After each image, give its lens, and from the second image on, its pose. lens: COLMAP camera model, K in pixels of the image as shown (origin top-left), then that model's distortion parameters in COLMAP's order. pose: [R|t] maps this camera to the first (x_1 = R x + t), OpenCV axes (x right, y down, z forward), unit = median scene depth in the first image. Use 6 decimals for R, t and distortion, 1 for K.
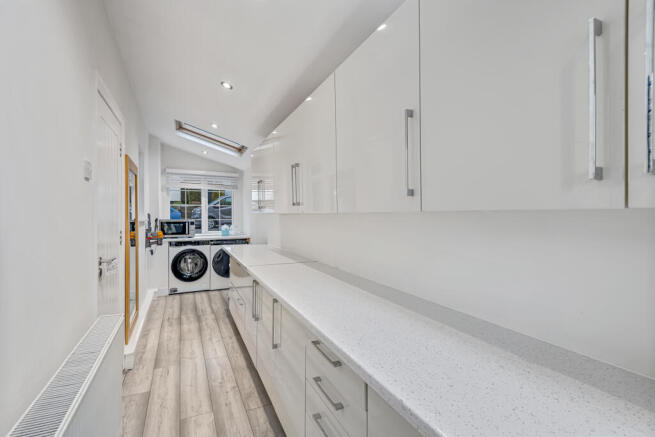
lens RADIAL K [[293.4, 0, 329.0], [0, 293.4, 217.0], [0, 0, 1]] dist [-0.005111, -0.000698]
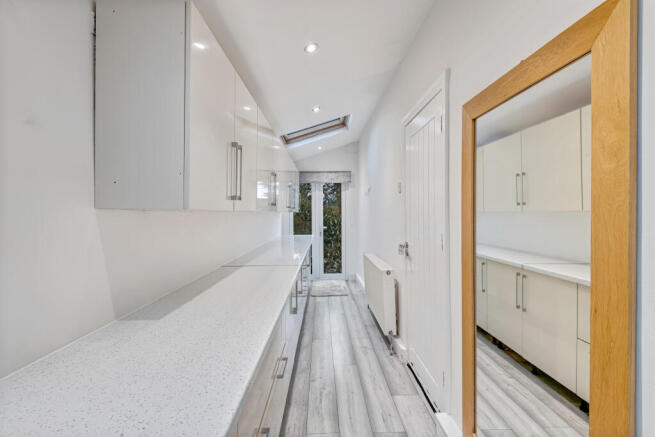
lens RADIAL K [[293.4, 0, 327.7], [0, 293.4, 215.7], [0, 0, 1]] dist [-0.005111, -0.000698]
pose [[-0.903064, -0.005166, 0.429474, -0.819589], [-0.001835, 0.999965, 0.008170, -0.004203], [-0.429501, 0.006589, -0.903042, 1.928612]]
